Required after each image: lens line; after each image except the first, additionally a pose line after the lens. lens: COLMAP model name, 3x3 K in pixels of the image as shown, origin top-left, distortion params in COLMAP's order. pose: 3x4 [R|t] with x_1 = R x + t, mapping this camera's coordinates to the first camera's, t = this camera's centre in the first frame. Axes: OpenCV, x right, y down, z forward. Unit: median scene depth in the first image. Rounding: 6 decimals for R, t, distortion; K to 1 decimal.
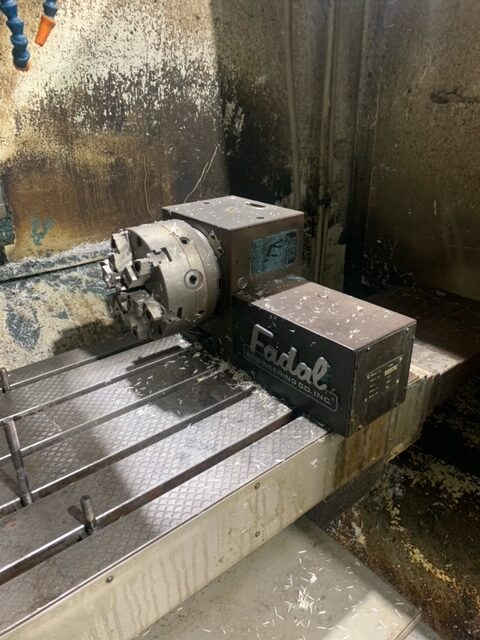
lens RADIAL K [[488.0, 0, 245.0], [0, 488.0, 318.9], [0, 0, 1]] dist [0.010218, -0.007778]
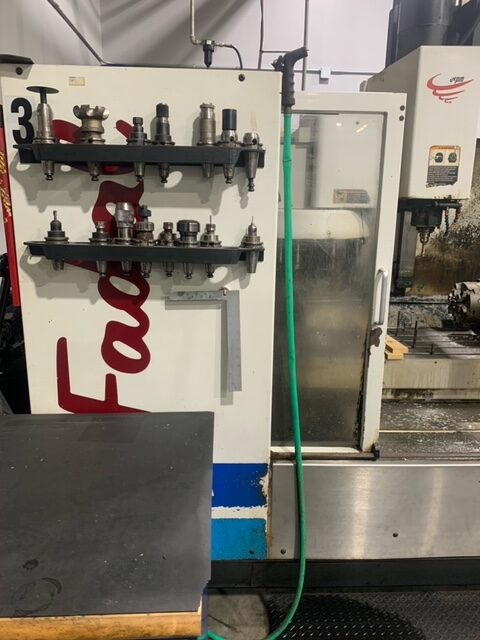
lens RADIAL K [[488.0, 0, 245.0], [0, 488.0, 318.9], [0, 0, 1]] dist [0.010218, -0.007778]
pose [[0.786257, 0.165842, -0.595228, 0.358134], [-0.282069, 0.953414, -0.106954, 0.488063], [0.549761, 0.251989, 0.796407, -1.369572]]
